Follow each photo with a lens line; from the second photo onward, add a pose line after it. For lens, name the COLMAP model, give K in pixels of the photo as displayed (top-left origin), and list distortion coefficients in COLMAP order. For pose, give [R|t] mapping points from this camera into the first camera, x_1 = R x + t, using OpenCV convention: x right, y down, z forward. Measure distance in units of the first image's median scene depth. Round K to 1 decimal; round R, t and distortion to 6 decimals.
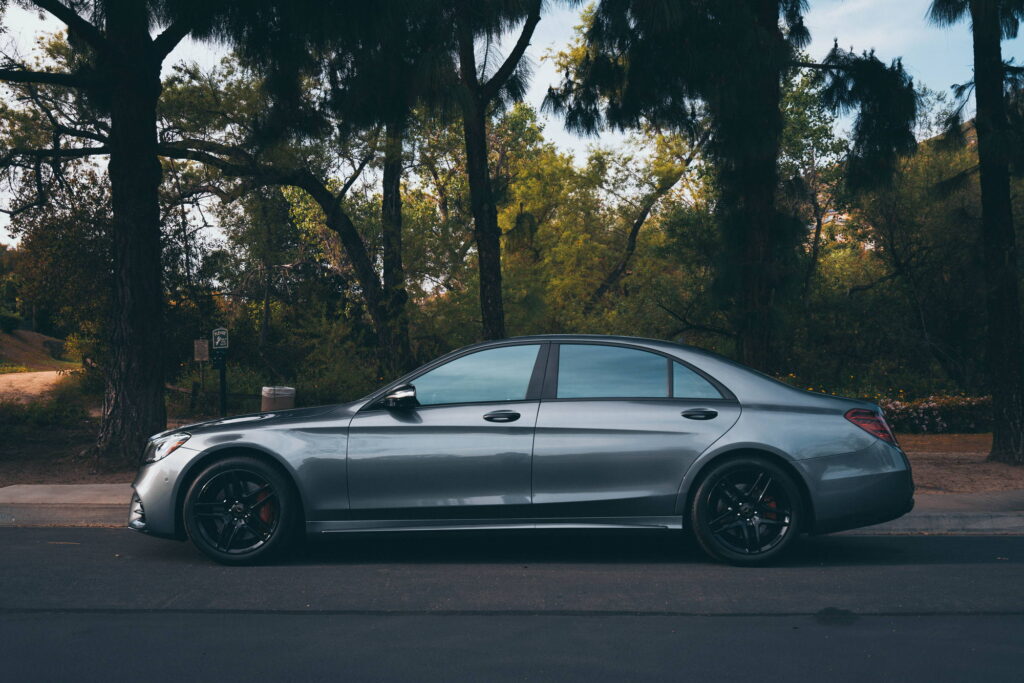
lens RADIAL K [[933.0, 0, 512.0], [0, 933.0, 341.5], [0, 0, 1]] dist [0.002821, -0.002420]
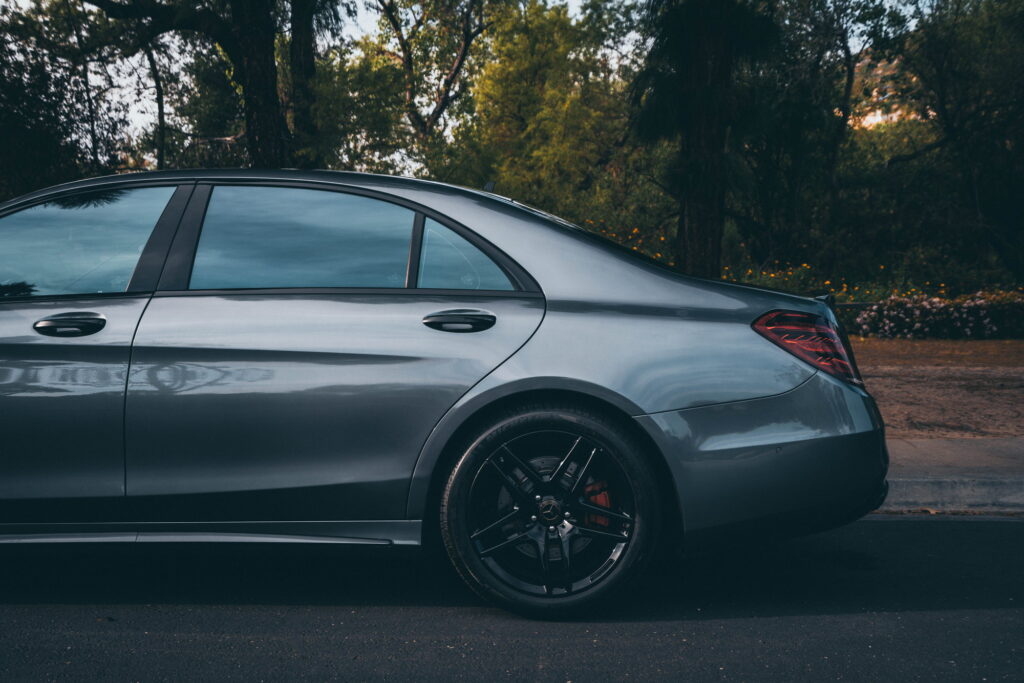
lens RADIAL K [[1005.9, 0, 512.0], [0, 1005.9, 341.5], [0, 0, 1]] dist [-0.003438, 0.000738]
pose [[0.999710, 0.001467, -0.024022, 0.143214], [0.001102, 0.994304, 0.106571, 0.018498], [0.024041, -0.106567, 0.994015, 0.272662]]
